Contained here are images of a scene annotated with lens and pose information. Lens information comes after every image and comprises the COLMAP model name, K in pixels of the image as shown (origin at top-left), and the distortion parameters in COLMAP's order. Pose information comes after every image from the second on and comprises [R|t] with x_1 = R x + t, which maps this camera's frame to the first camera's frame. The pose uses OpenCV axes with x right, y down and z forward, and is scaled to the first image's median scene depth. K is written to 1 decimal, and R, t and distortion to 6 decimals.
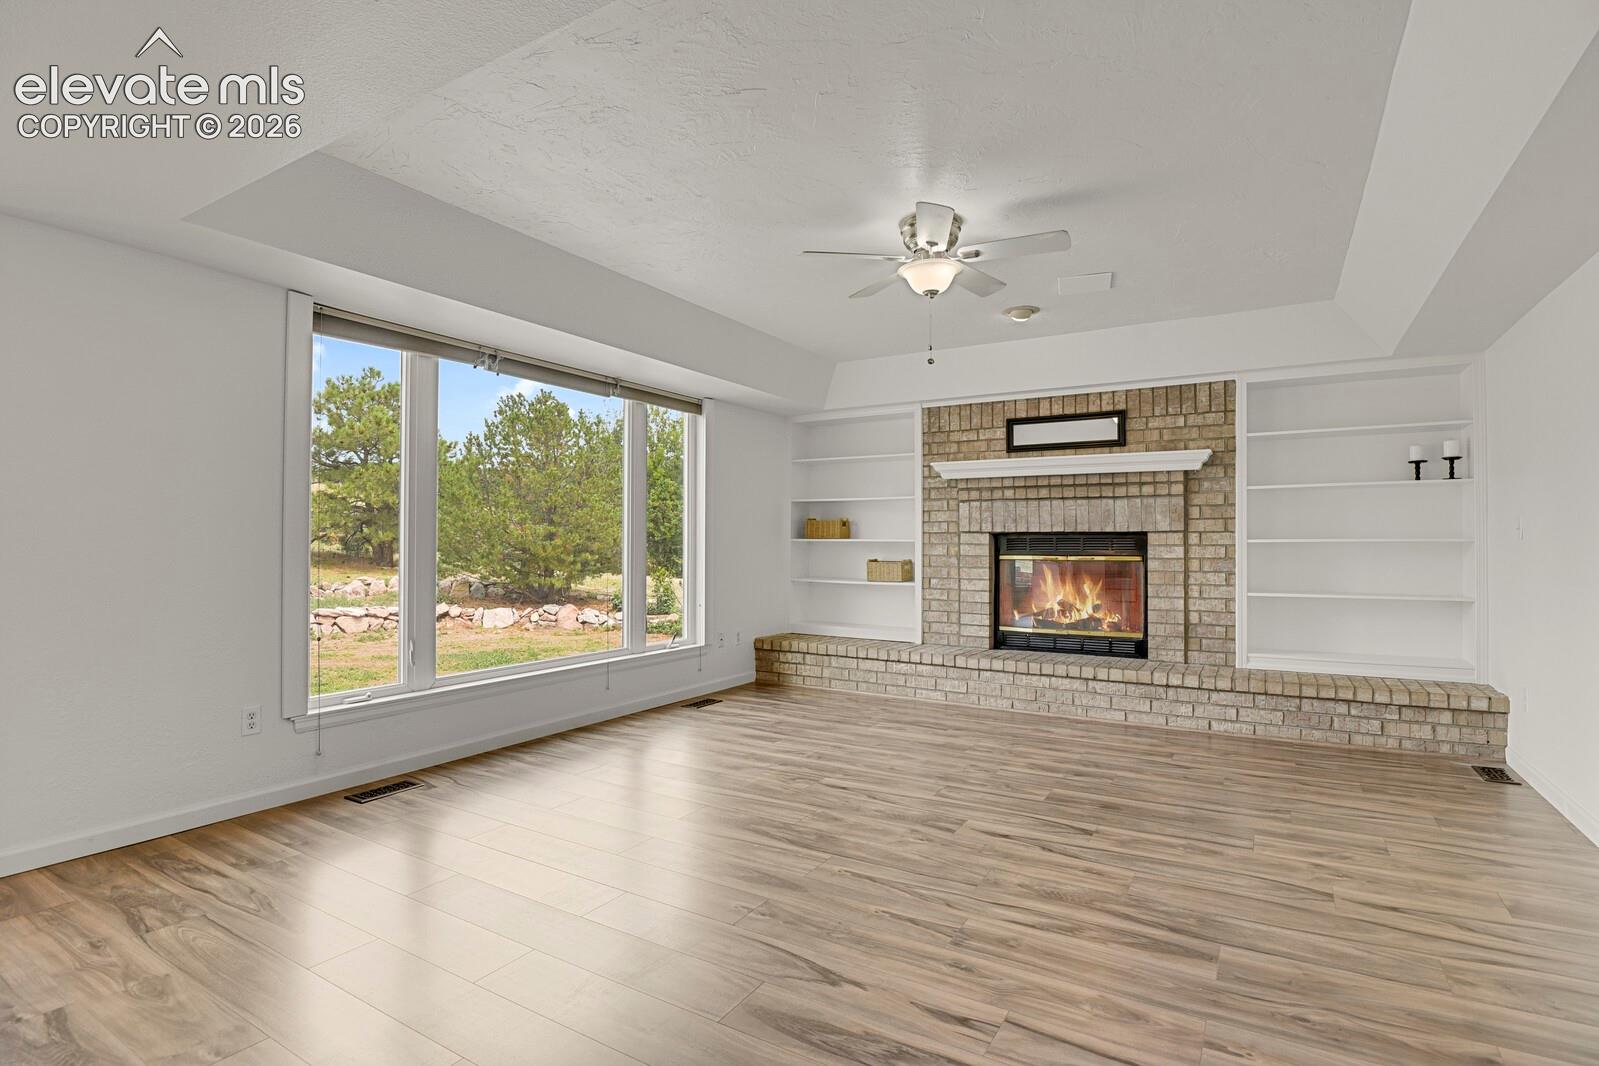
lens RADIAL K [[785.8, 0, 810.2], [0, 785.8, 519.2], [0, 0, 1]] dist [-0.024454, -0.004062]
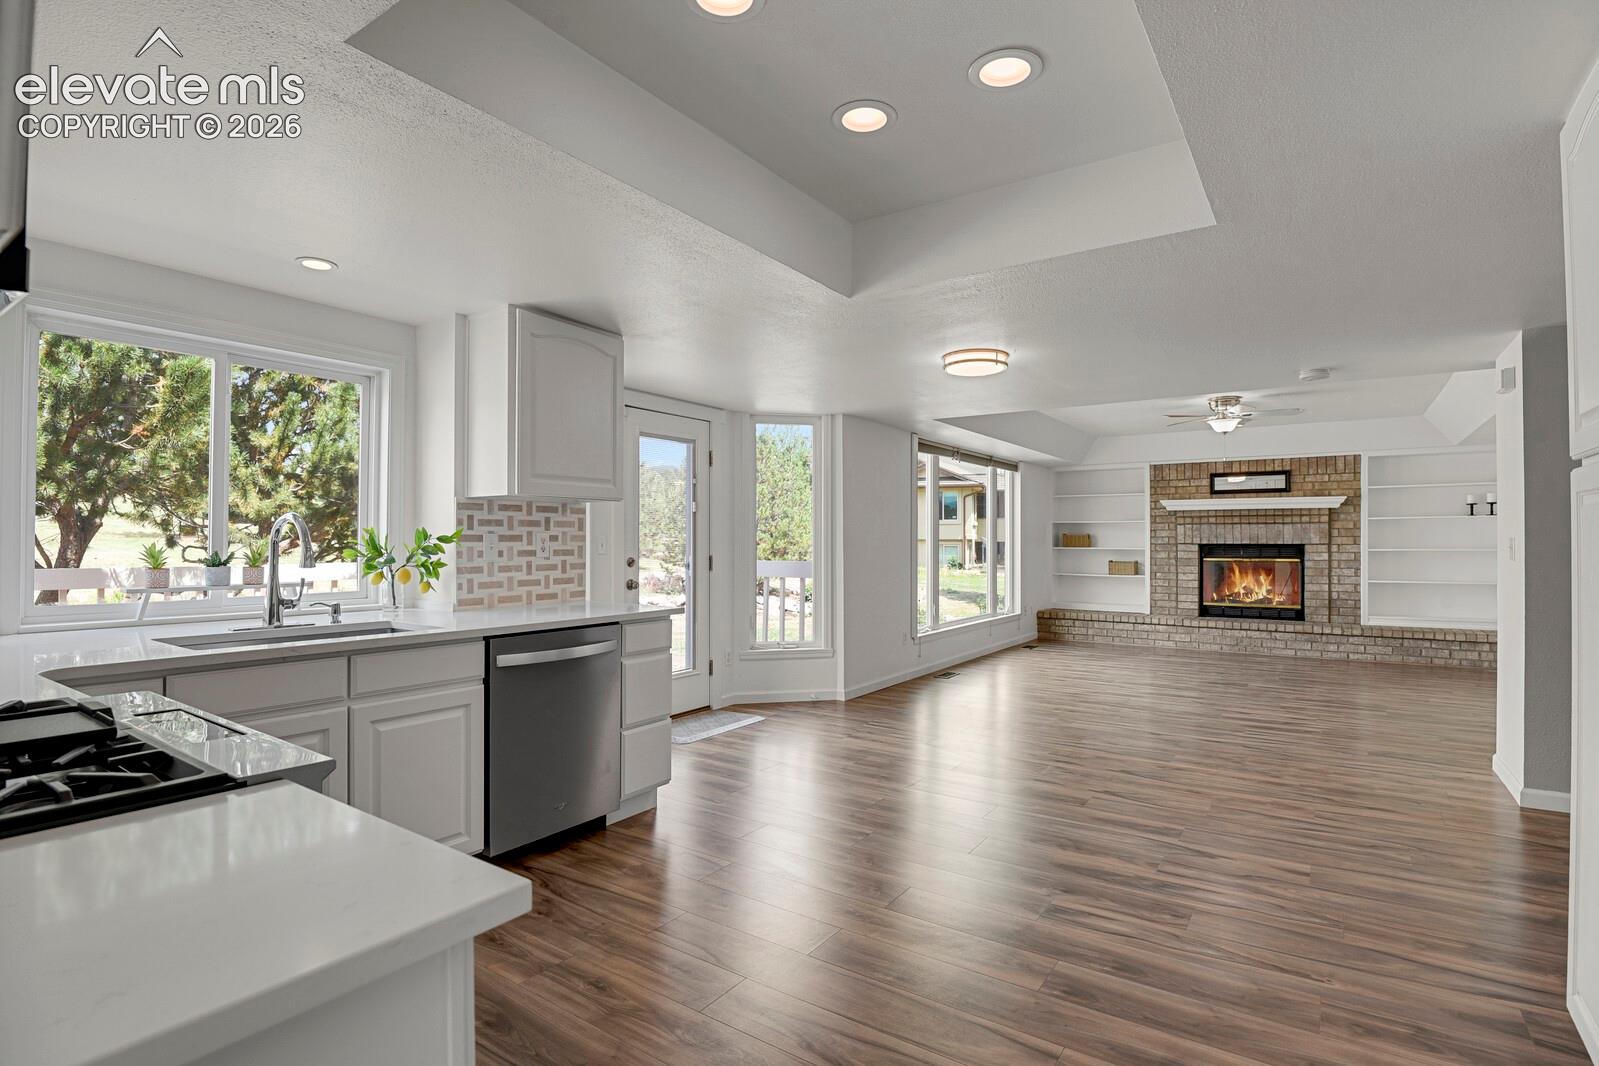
lens RADIAL K [[785.8, 0, 811.7], [0, 785.8, 521.3], [0, 0, 1]] dist [-0.024454, -0.004062]
pose [[0.998182, -0.002816, -0.060200, -0.497099], [0.003095, 0.999985, 0.004528, -0.041760], [0.060186, -0.004706, 0.998176, -0.687787]]
